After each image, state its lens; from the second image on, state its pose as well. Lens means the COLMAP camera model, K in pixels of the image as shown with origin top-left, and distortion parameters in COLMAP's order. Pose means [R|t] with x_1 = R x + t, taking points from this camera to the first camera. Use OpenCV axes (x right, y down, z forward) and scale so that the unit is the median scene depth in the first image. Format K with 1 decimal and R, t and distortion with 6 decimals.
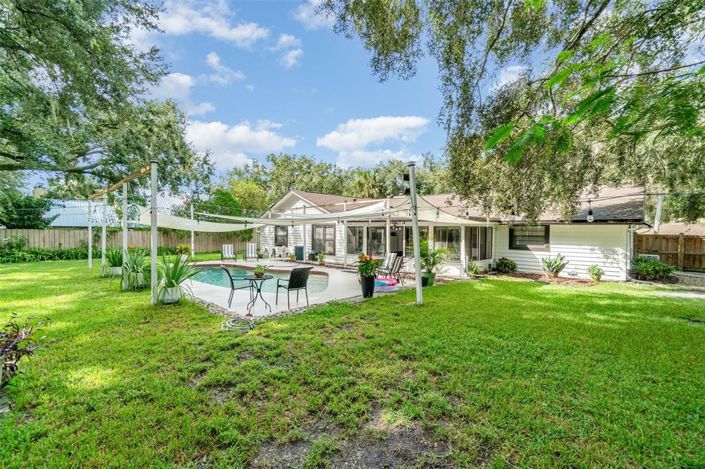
lens RADIAL K [[305.5, 0, 353.4], [0, 305.5, 234.9], [0, 0, 1]] dist [-0.000391, -0.000881]
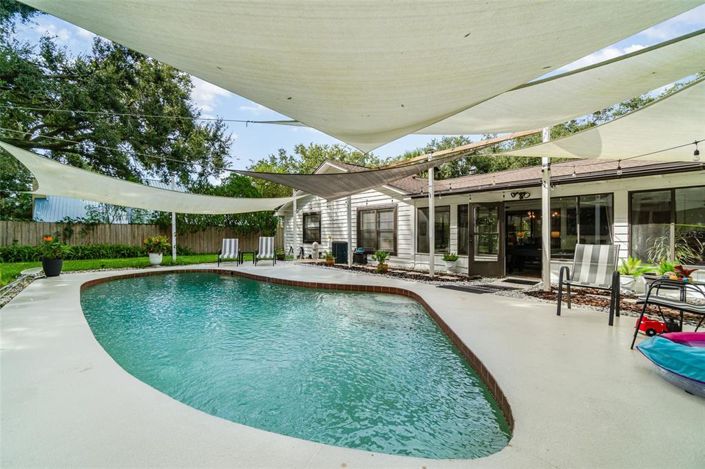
lens RADIAL K [[305.5, 0, 351.8], [0, 305.5, 238.4], [0, 0, 1]] dist [-0.000391, -0.000881]
pose [[0.994679, -0.006864, -0.102794, -0.081293], [0.007129, 0.999972, 0.002209, 0.028132], [0.102776, -0.002930, 0.994700, 0.348666]]
